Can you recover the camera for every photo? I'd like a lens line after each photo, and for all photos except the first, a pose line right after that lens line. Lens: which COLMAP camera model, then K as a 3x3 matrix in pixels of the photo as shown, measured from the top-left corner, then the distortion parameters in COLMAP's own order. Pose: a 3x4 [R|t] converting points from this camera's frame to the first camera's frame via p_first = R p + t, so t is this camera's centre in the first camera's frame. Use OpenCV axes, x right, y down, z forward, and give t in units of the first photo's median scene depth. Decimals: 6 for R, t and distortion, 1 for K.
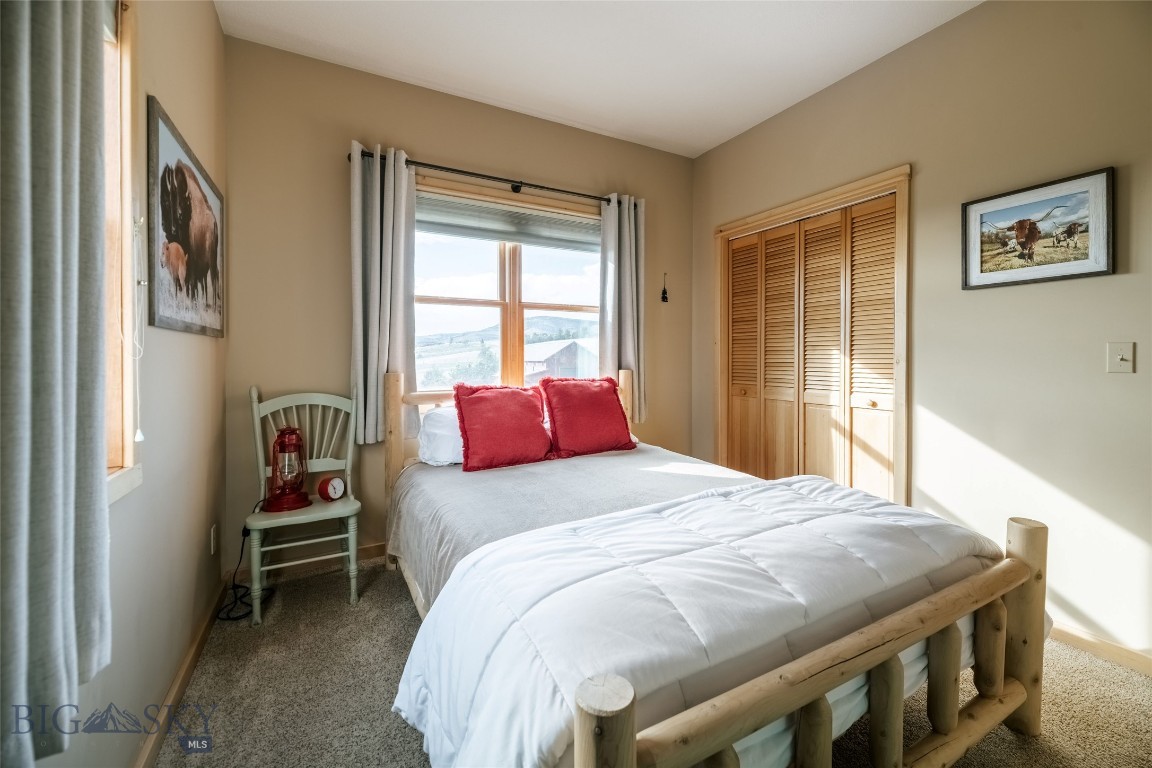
lens RADIAL K [[469.6, 0, 581.3], [0, 469.6, 374.9], [0, 0, 1]] dist [0.001134, -0.000014]
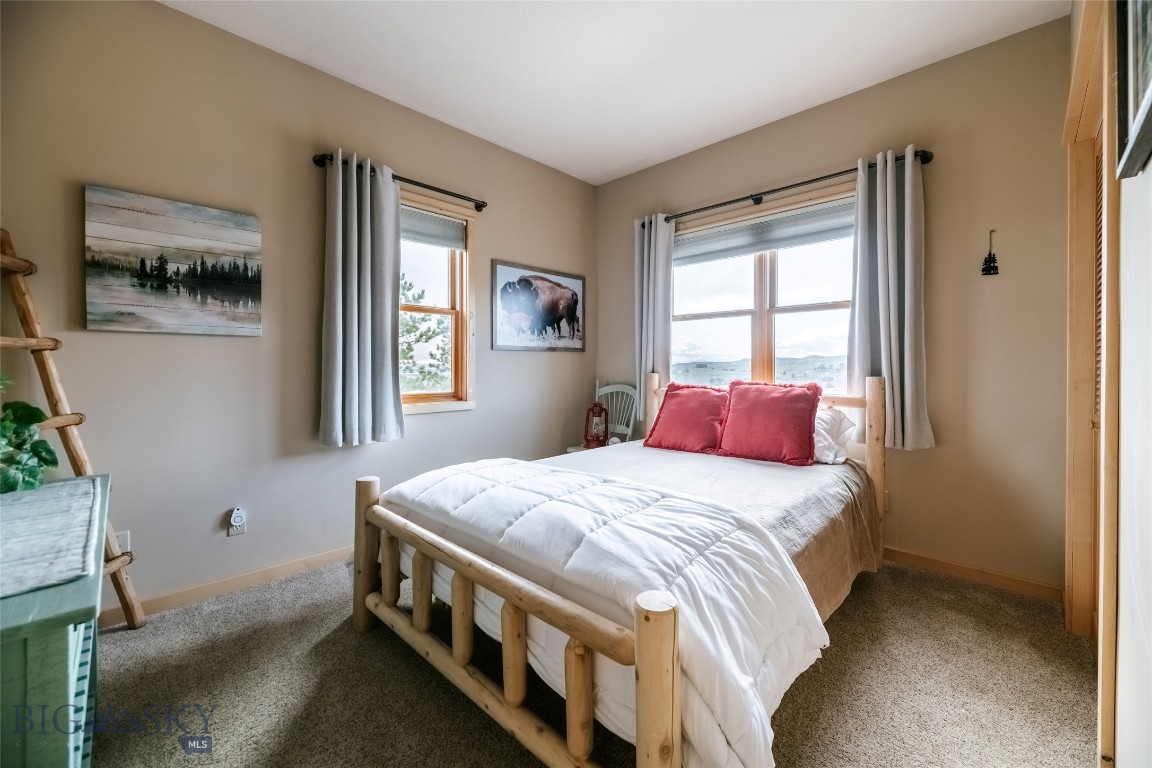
lens RADIAL K [[463.9, 0, 593.0], [0, 463.9, 379.7], [0, 0, 1]] dist [0.001408, 0.000050]
pose [[0.305731, 0.029624, -0.951657, 0.830782], [-0.036426, 0.999148, 0.019400, -0.004740], [0.951421, 0.028734, 0.306549, 0.382414]]
